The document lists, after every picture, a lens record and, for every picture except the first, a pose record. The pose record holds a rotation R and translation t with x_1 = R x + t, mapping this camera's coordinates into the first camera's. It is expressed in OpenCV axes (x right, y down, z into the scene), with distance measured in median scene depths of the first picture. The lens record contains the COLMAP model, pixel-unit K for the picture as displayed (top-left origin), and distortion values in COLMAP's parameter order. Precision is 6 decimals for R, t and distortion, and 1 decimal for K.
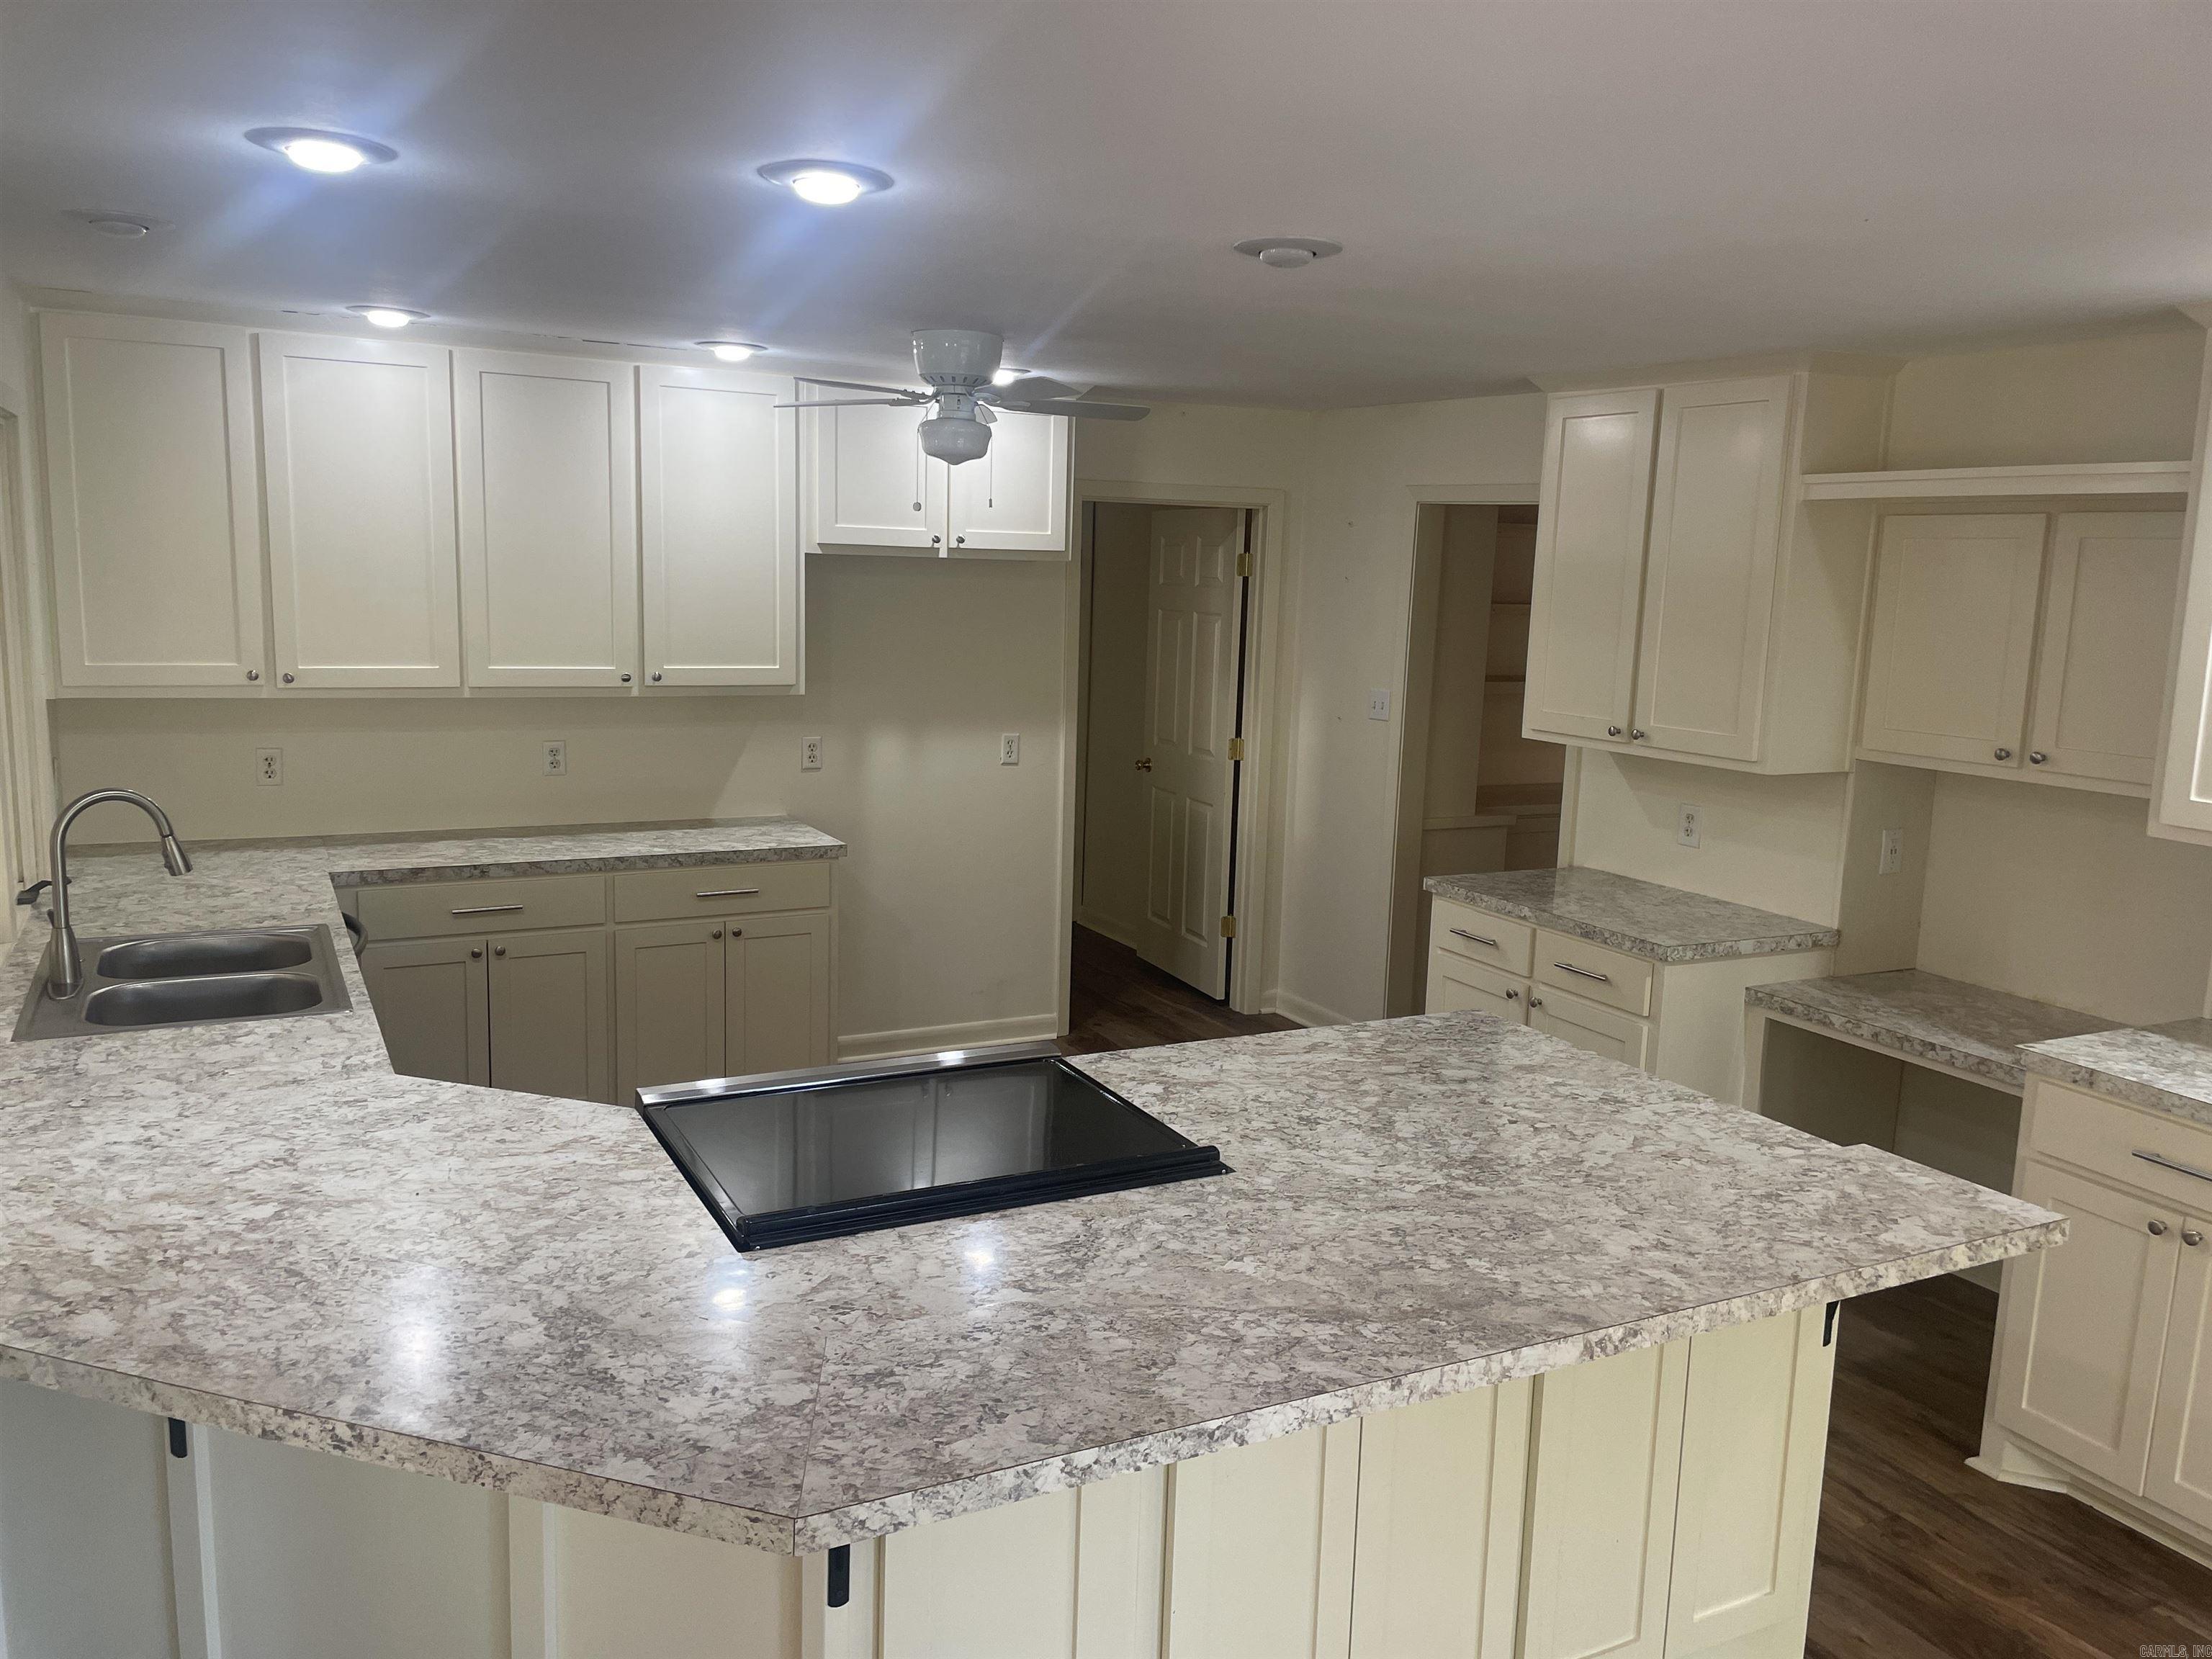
lens RADIAL K [[1670.9, 0, 1104.8], [0, 1670.9, 838.1], [0, 0, 1]] dist [0.053483, -0.080823]
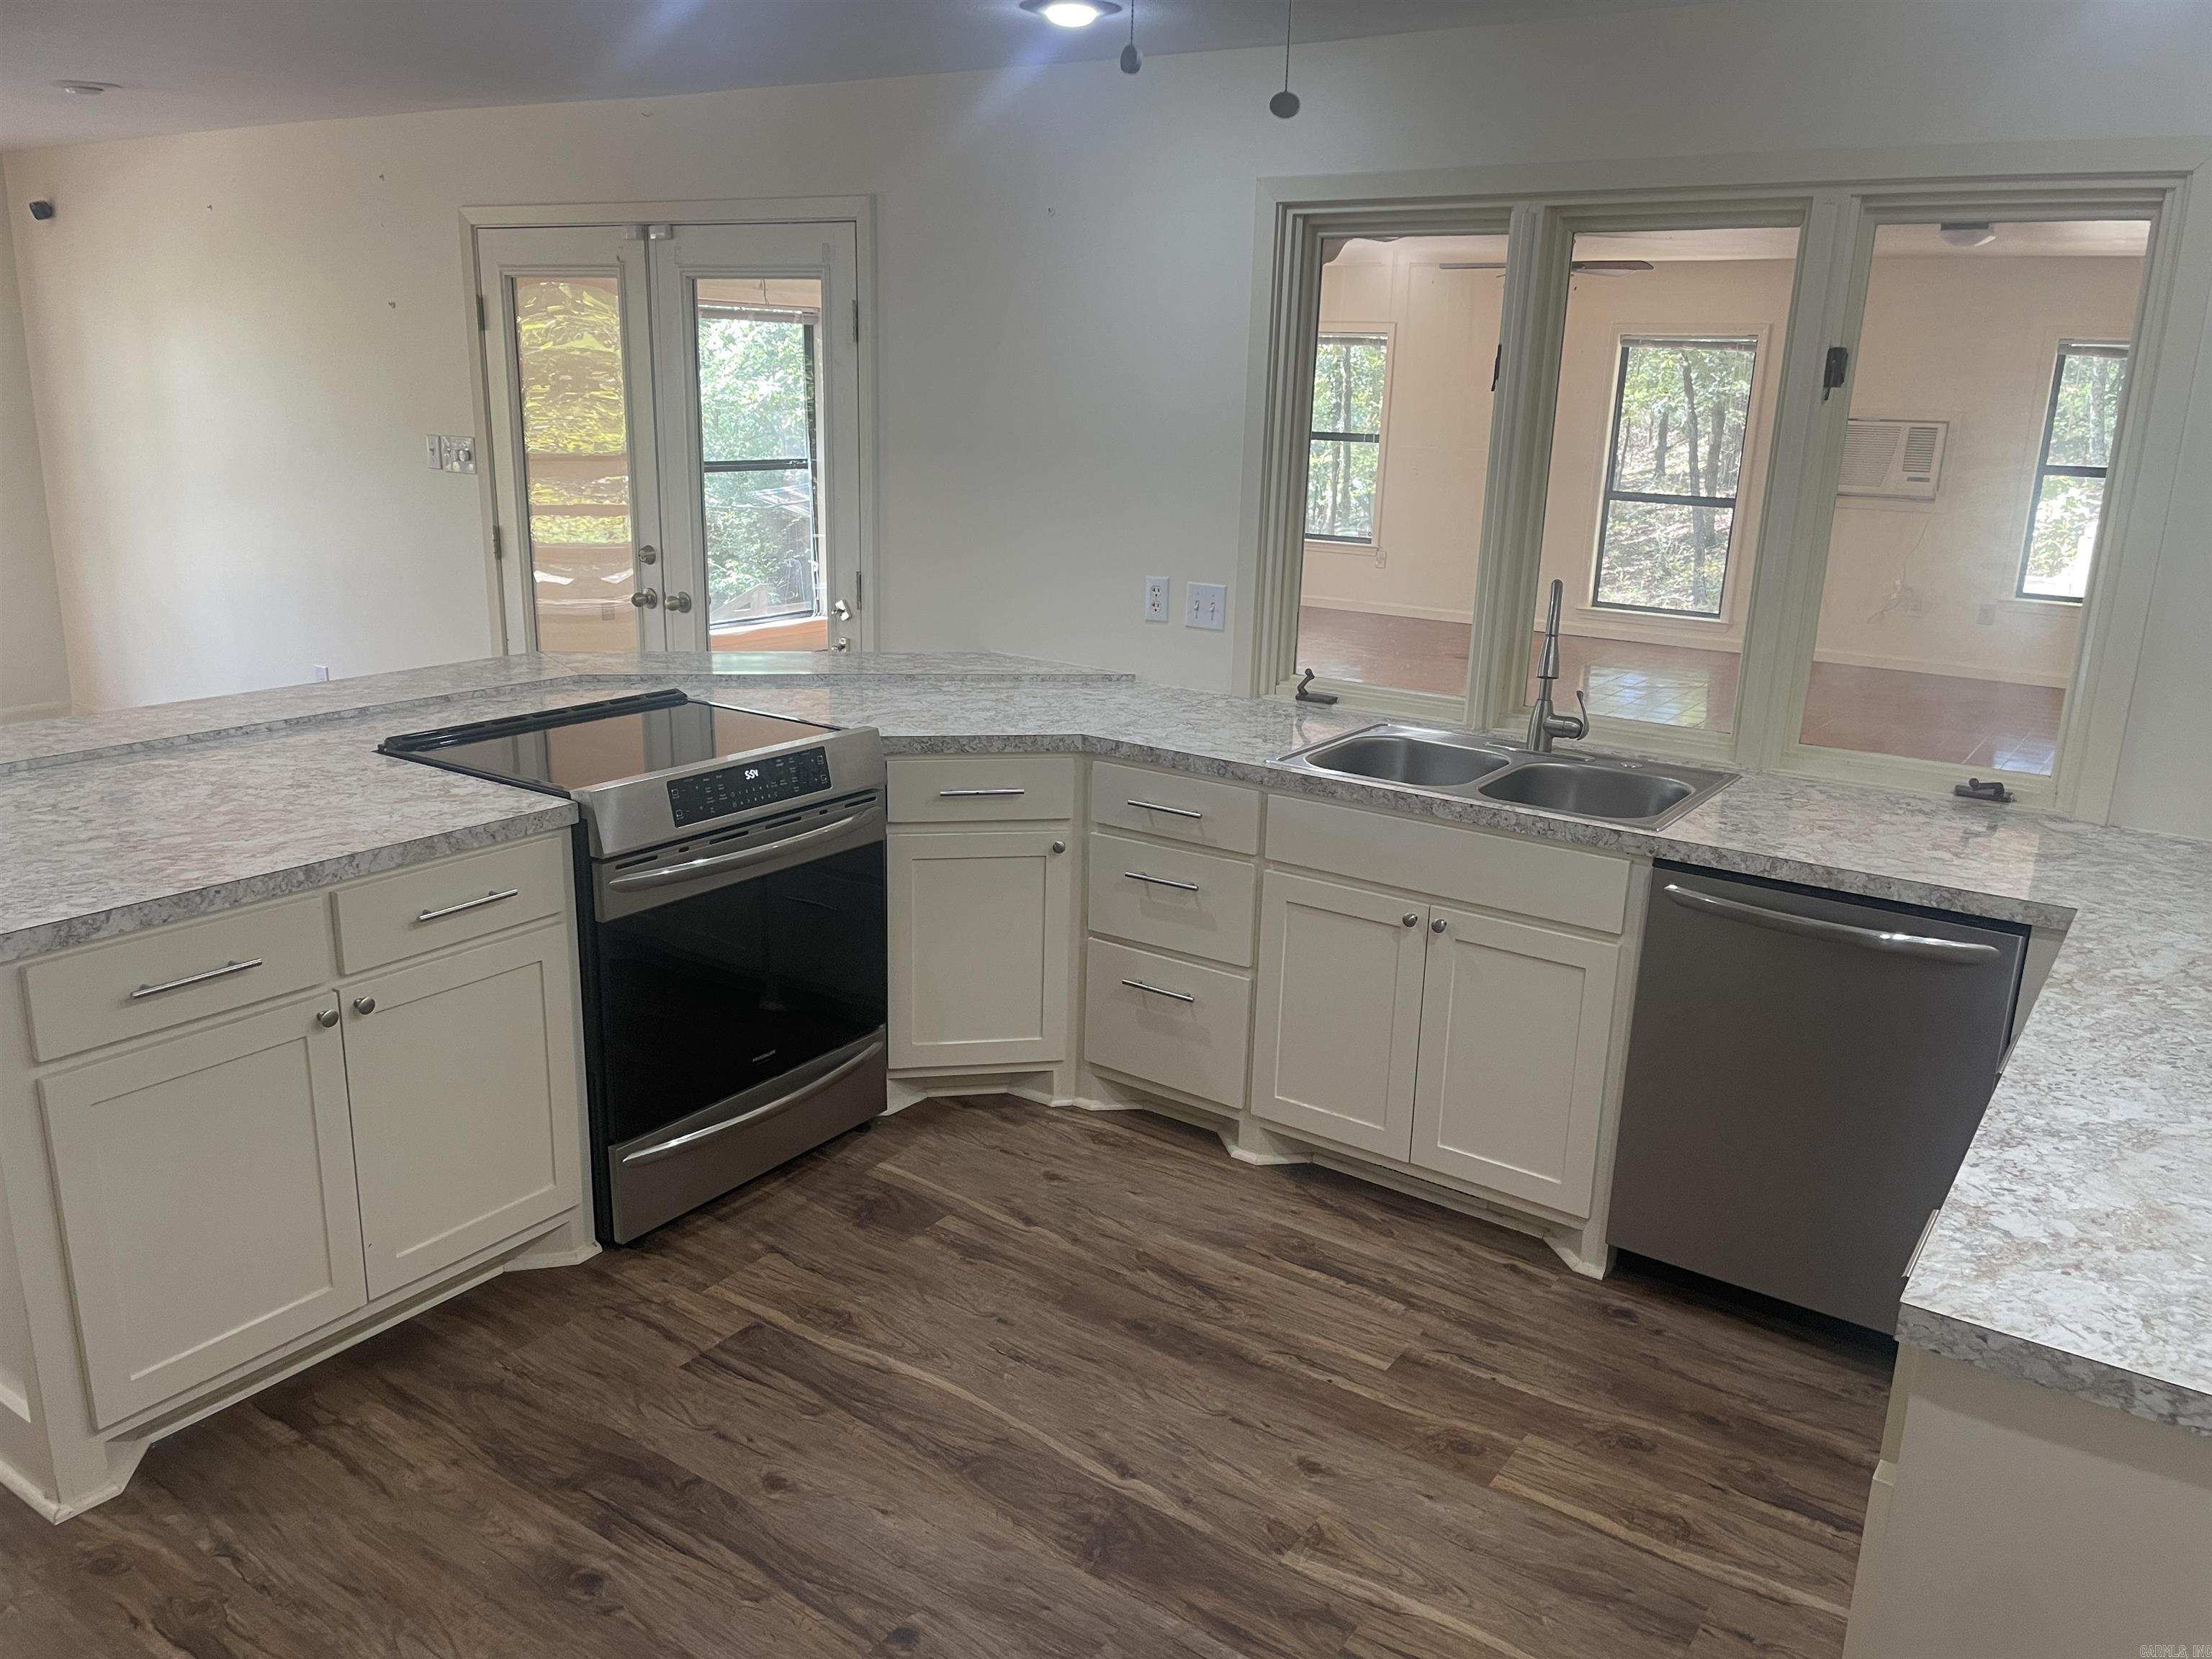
lens RADIAL K [[1670.9, 0, 1108.2], [0, 1670.9, 839.4], [0, 0, 1]] dist [0.053483, -0.080823]
pose [[-0.883271, 0.065358, -0.464285, 0.152314], [-0.138855, 0.909352, 0.392172, -0.272612], [0.447830, 0.410862, -0.794129, 1.919618]]
